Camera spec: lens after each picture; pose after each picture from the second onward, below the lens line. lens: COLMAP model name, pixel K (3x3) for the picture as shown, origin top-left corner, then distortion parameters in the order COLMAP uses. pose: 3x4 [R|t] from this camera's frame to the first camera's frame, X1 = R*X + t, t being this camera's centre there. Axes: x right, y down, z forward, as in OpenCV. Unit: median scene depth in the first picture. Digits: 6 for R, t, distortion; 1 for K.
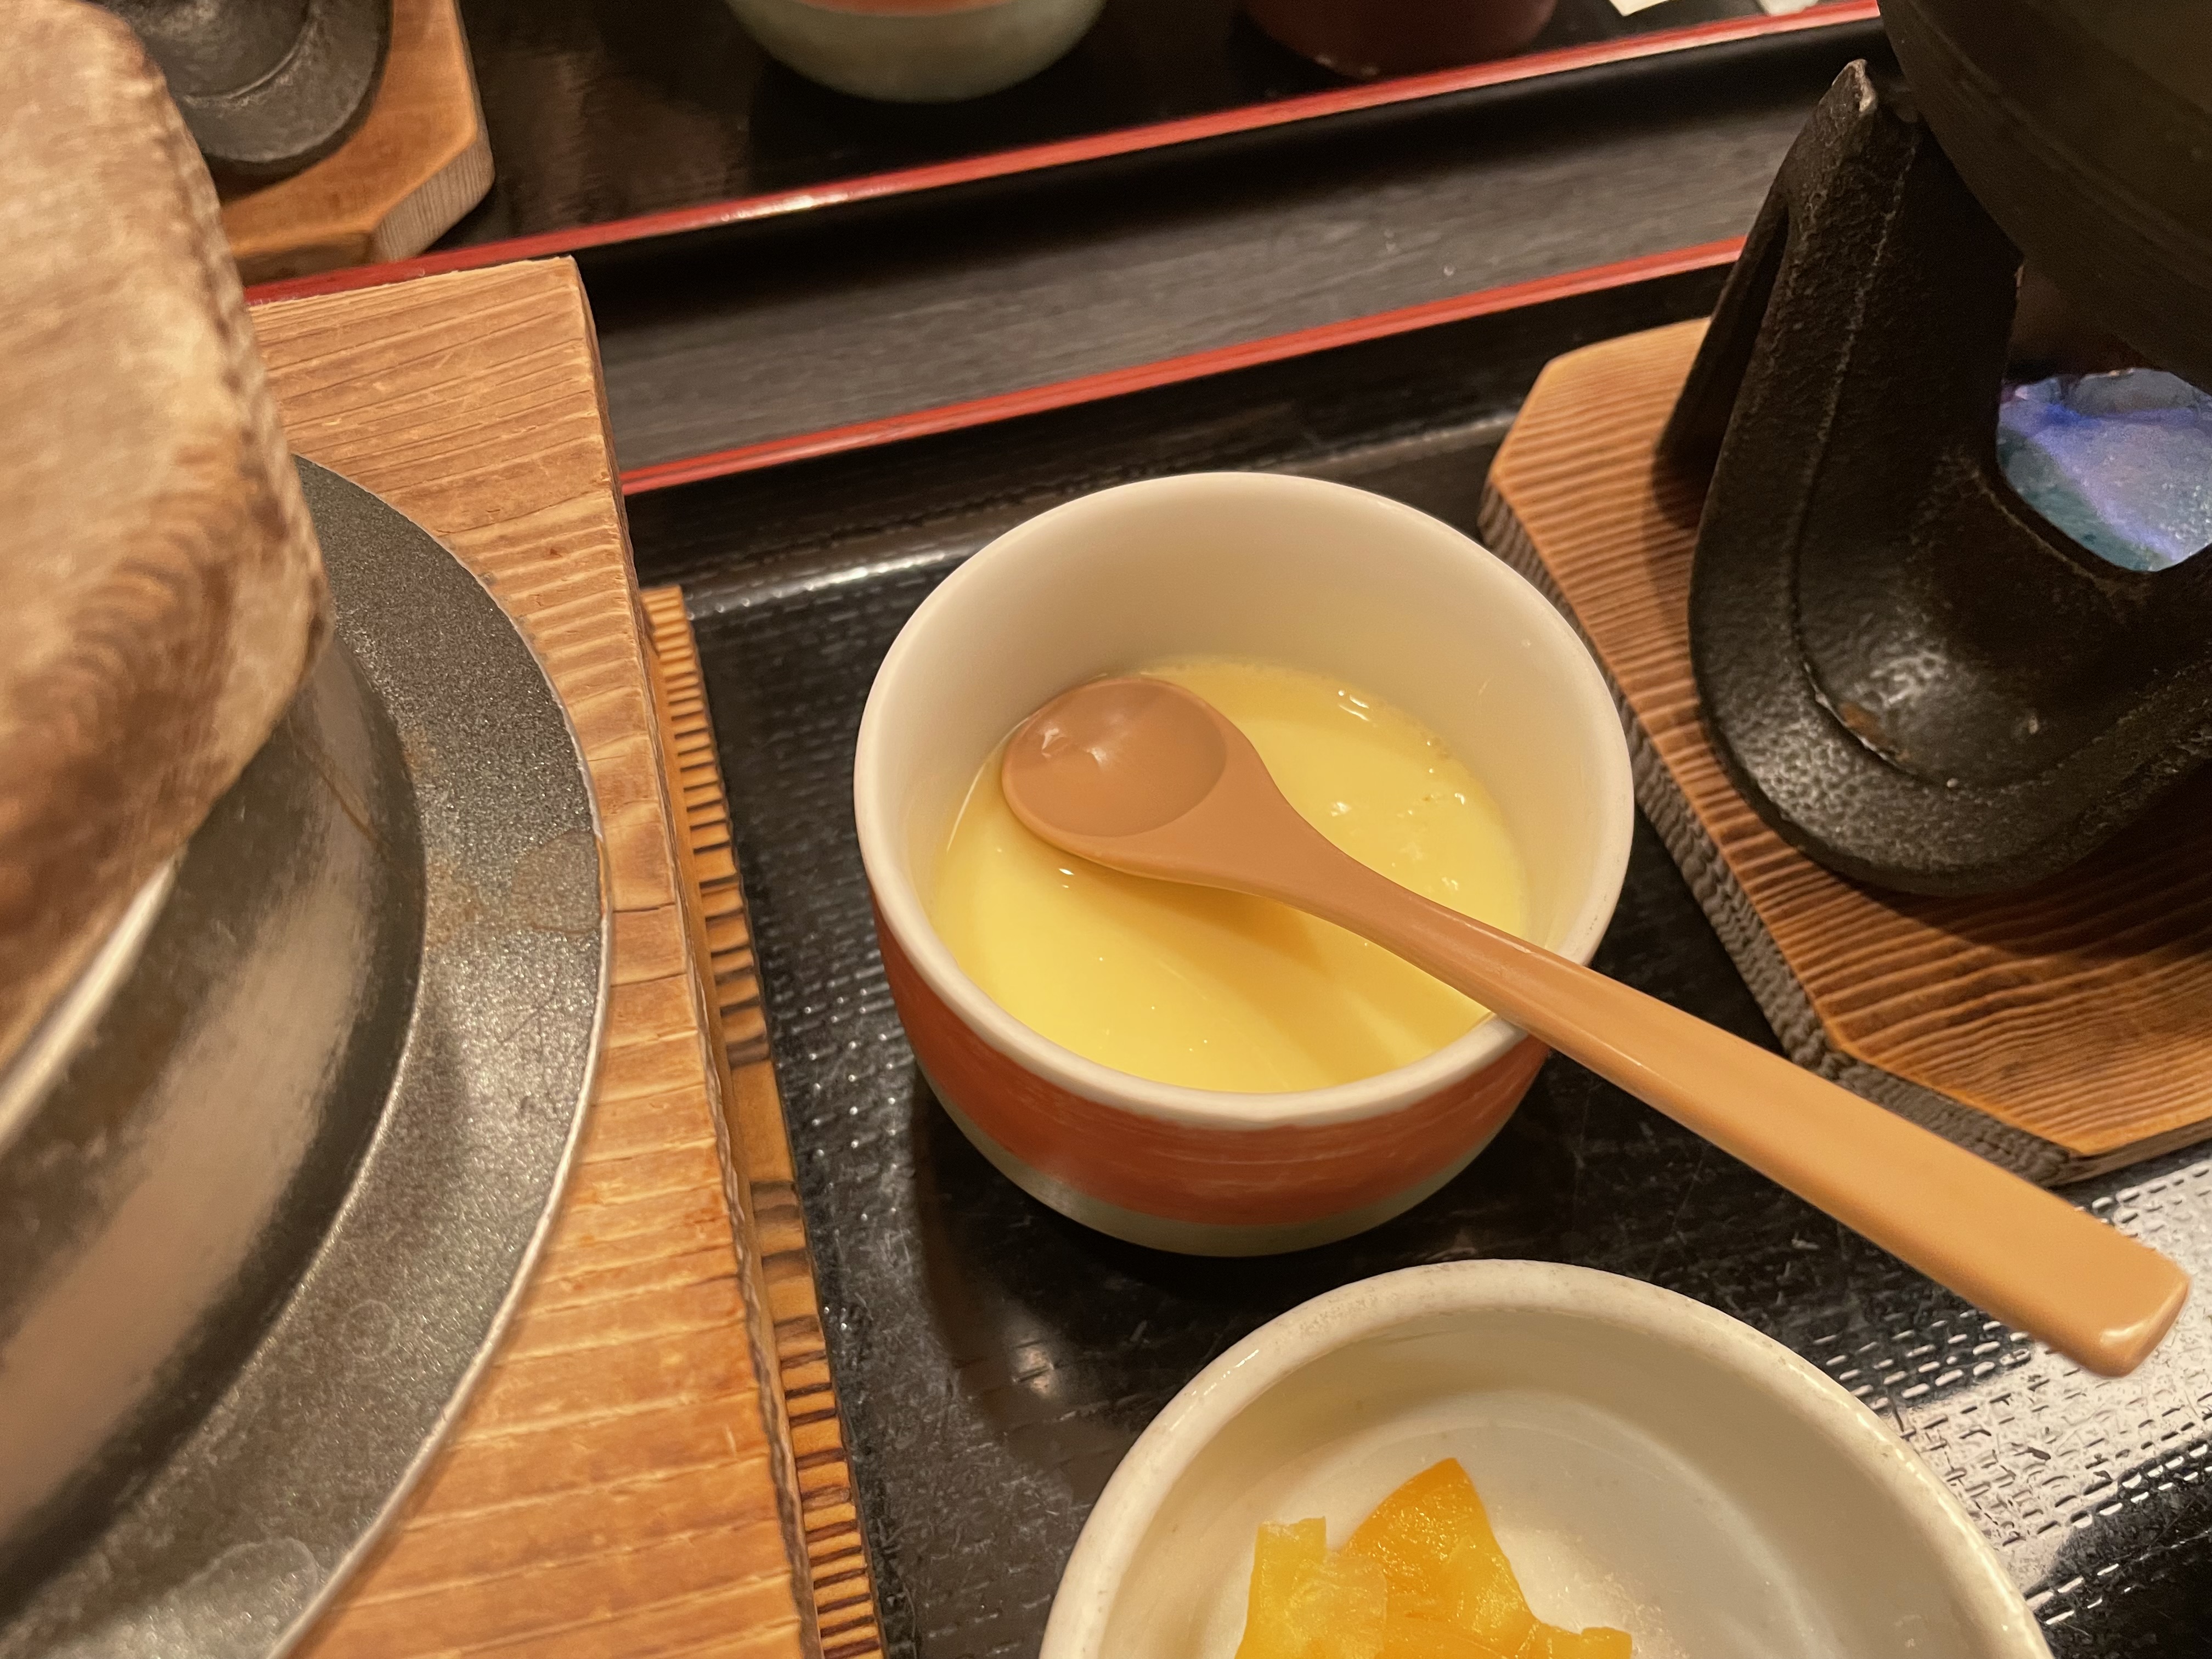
lens RADIAL K [[1713.6, 0, 1116.2], [0, 1713.6, 835.4], [0, 0, 1]] dist [0.022163, -0.038561]
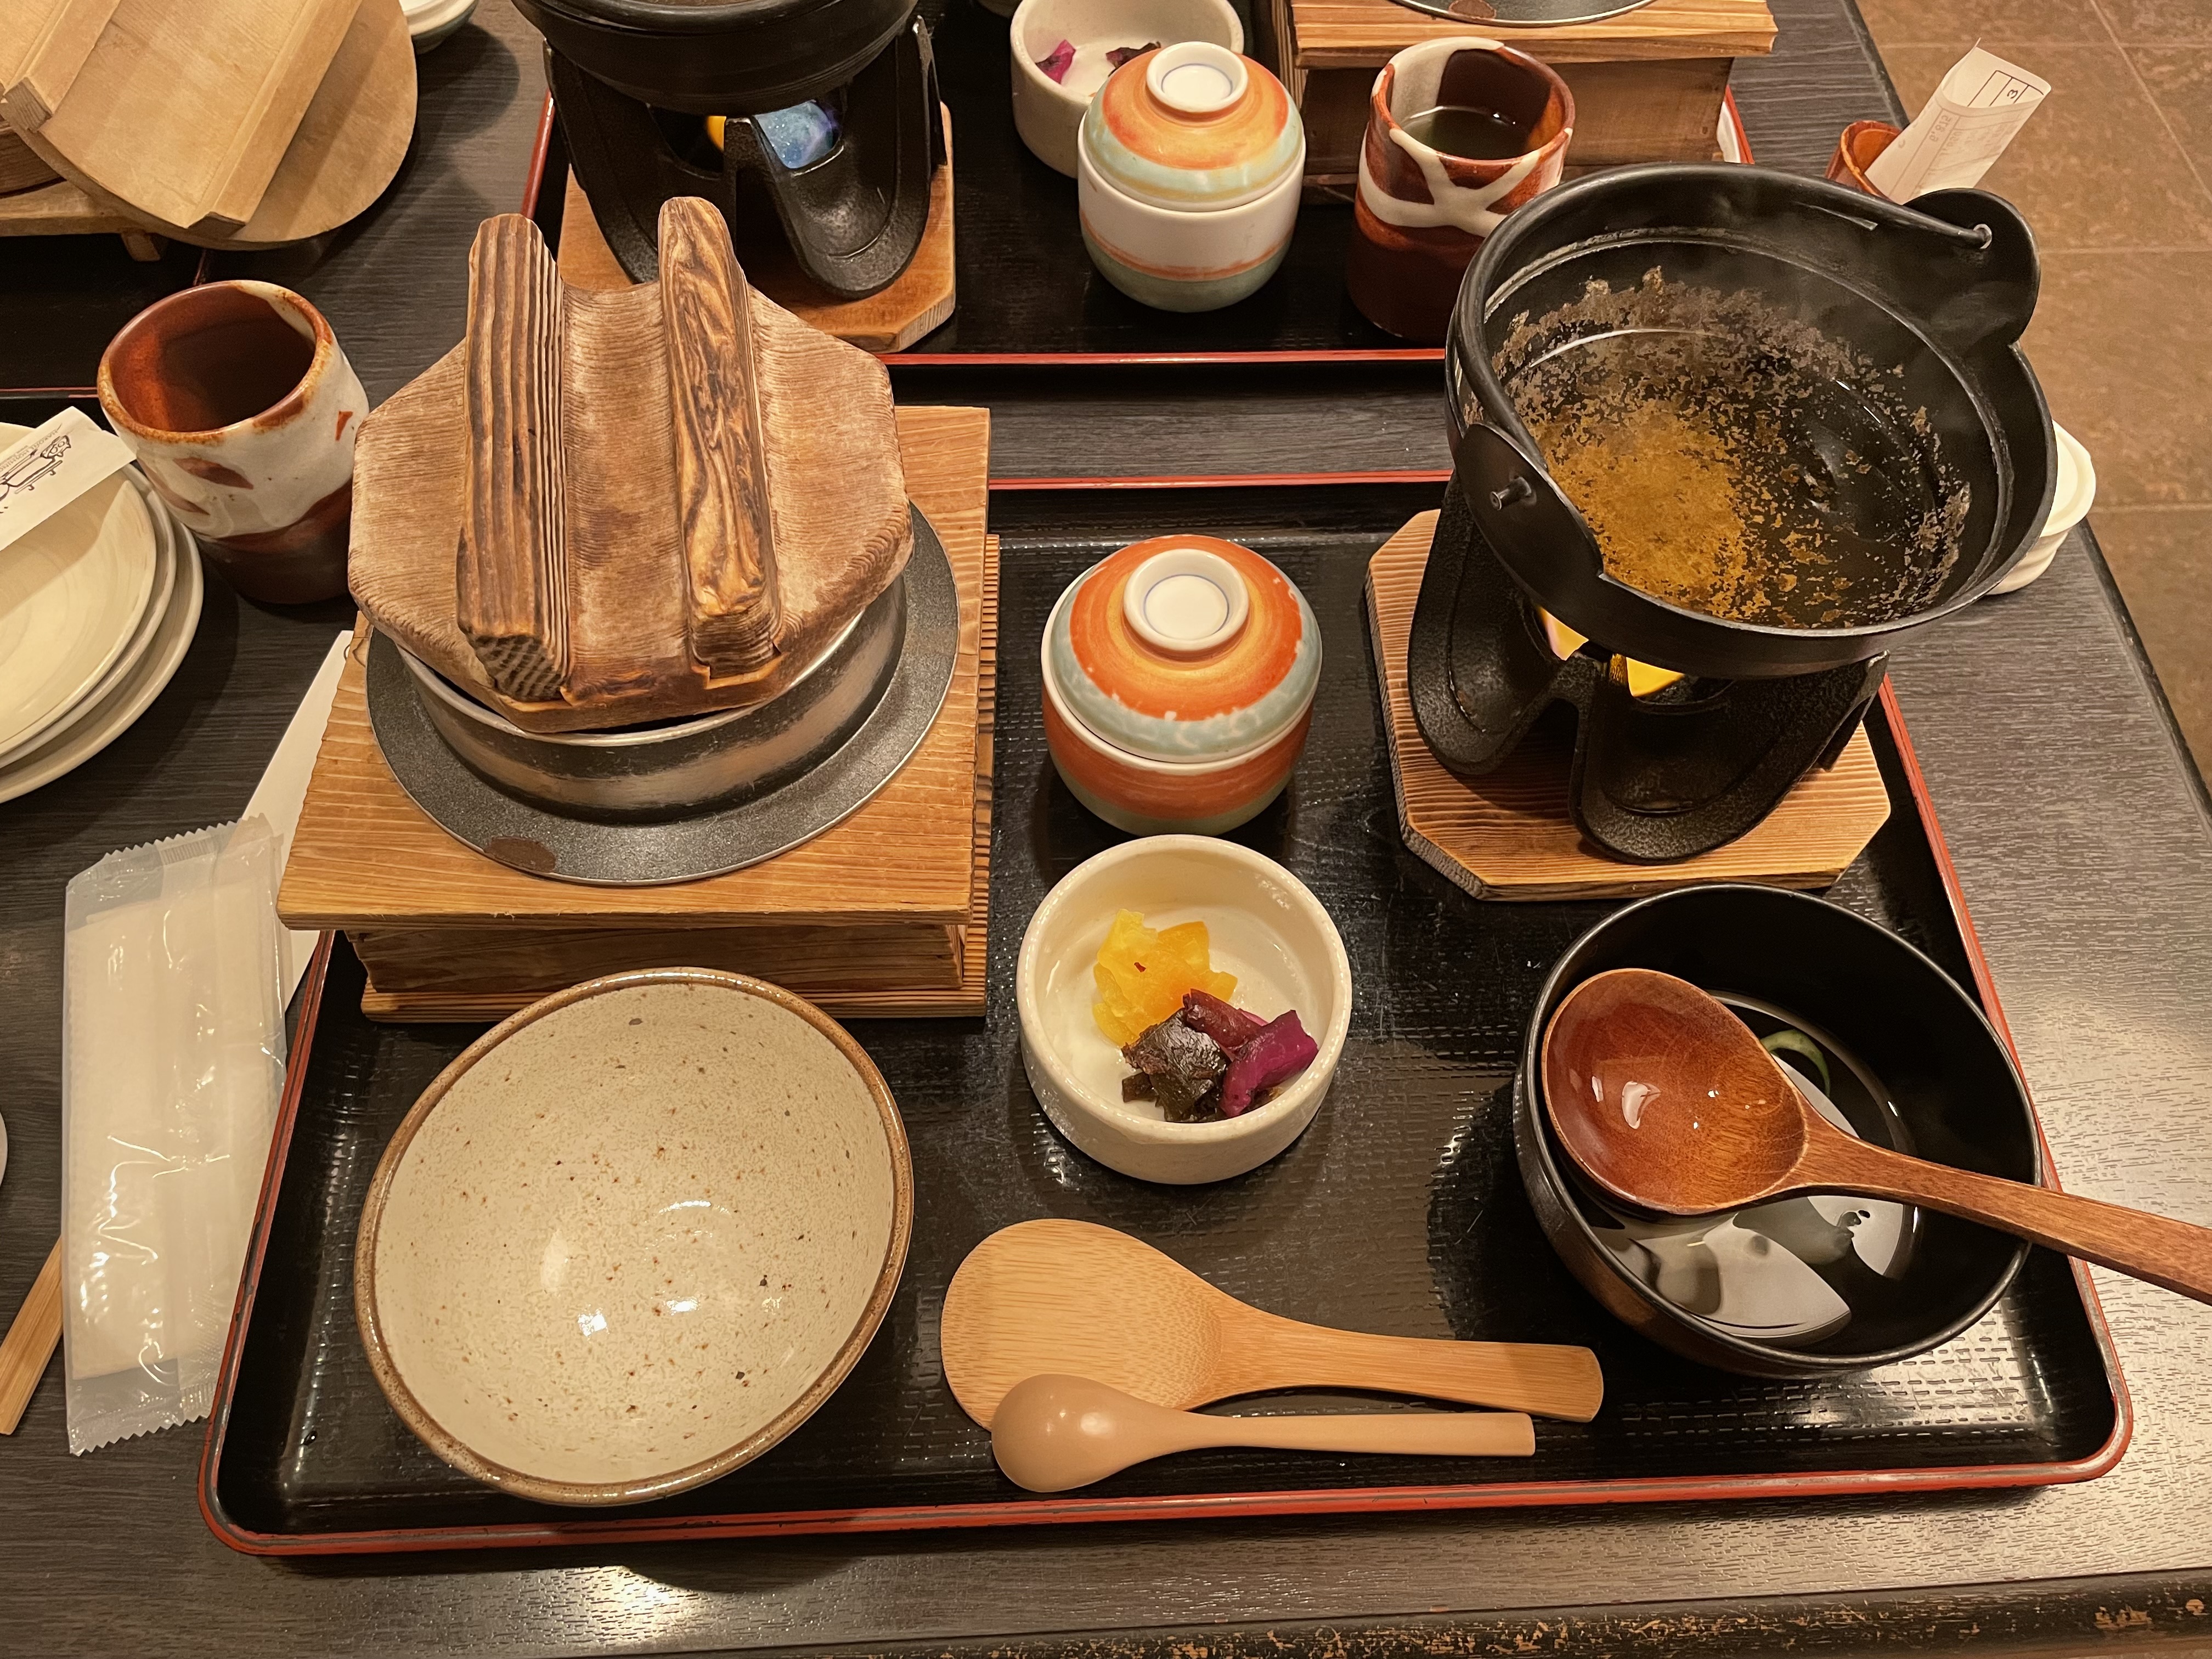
lens RADIAL K [[1713.6, 0, 1114.9], [0, 1713.6, 835.7], [0, 0, 1]] dist [0.022163, -0.038561]
pose [[0.964863, 0.230271, -0.126552, 0.312201], [-0.223797, 0.972573, 0.063384, 0.074226], [0.137676, -0.032835, 0.989933, -1.420962]]
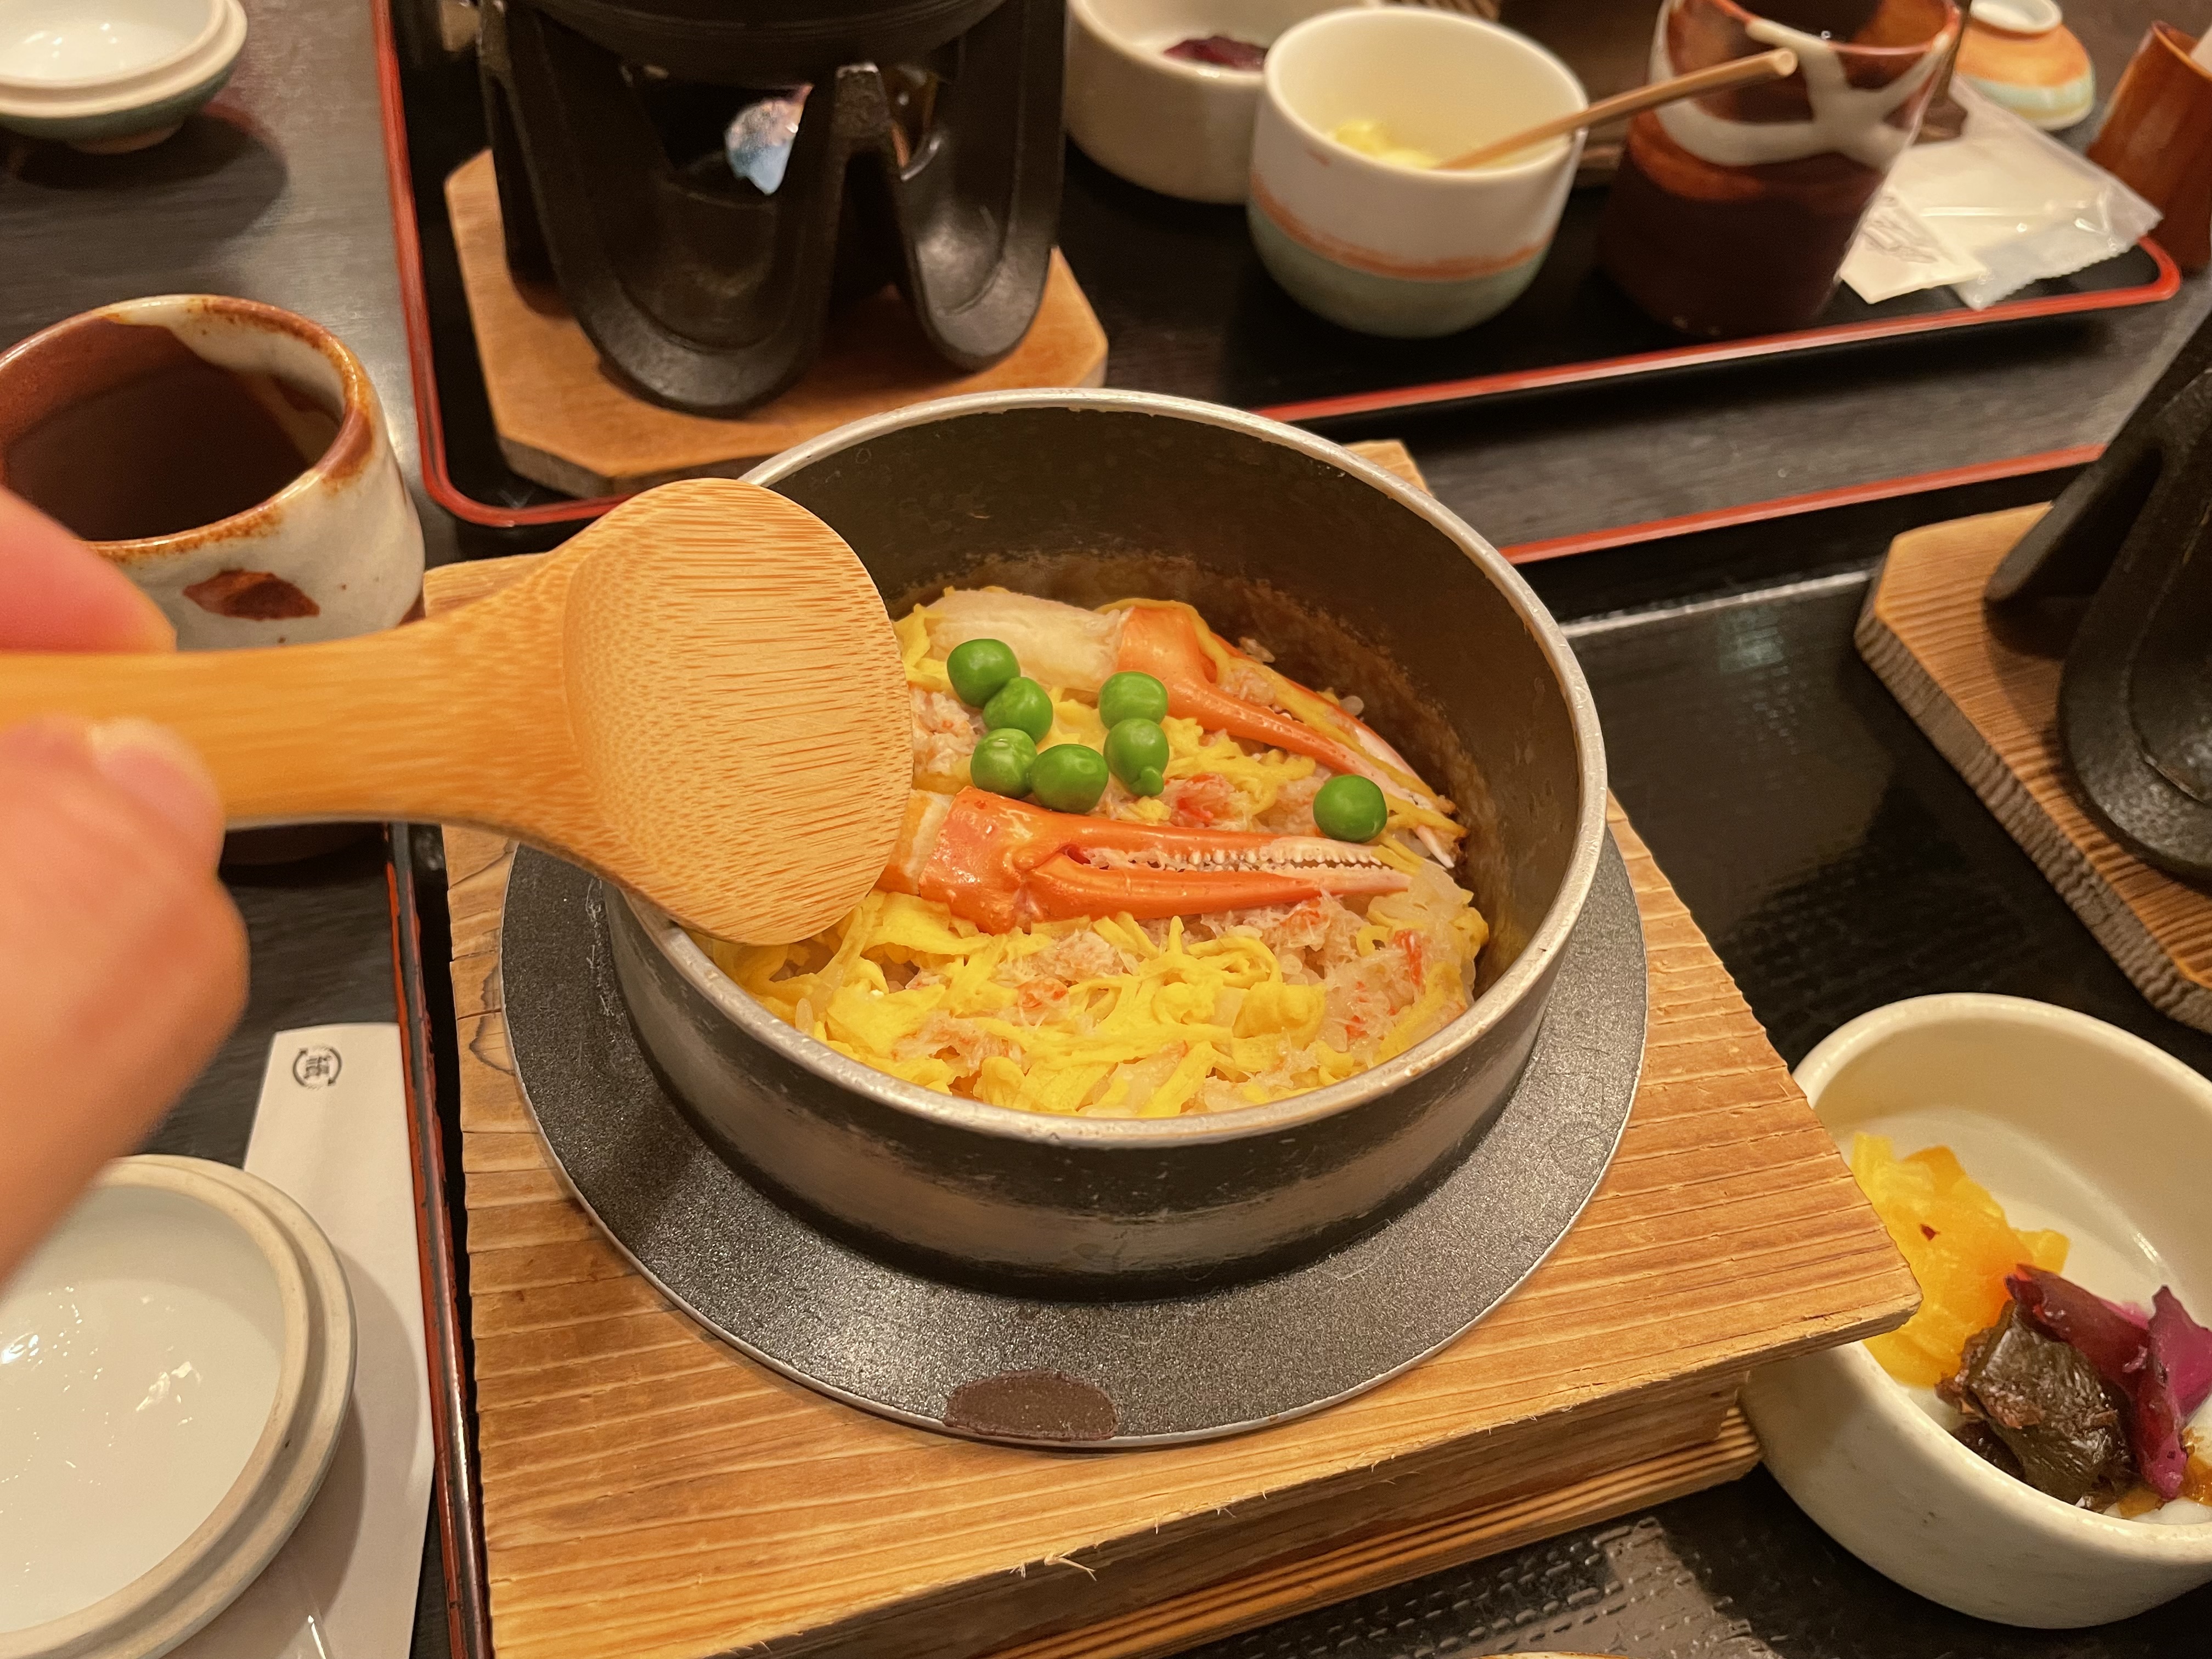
lens RADIAL K [[1713.6, 0, 1083.4], [0, 1713.6, 819.9], [0, 0, 1]] dist [0.022163, -0.038561]
pose [[0.997558, 0.035066, 0.060398, -0.633989], [-0.028480, 0.993889, -0.106649, 0.166648], [-0.063769, 0.104668, 0.992461, -0.457991]]
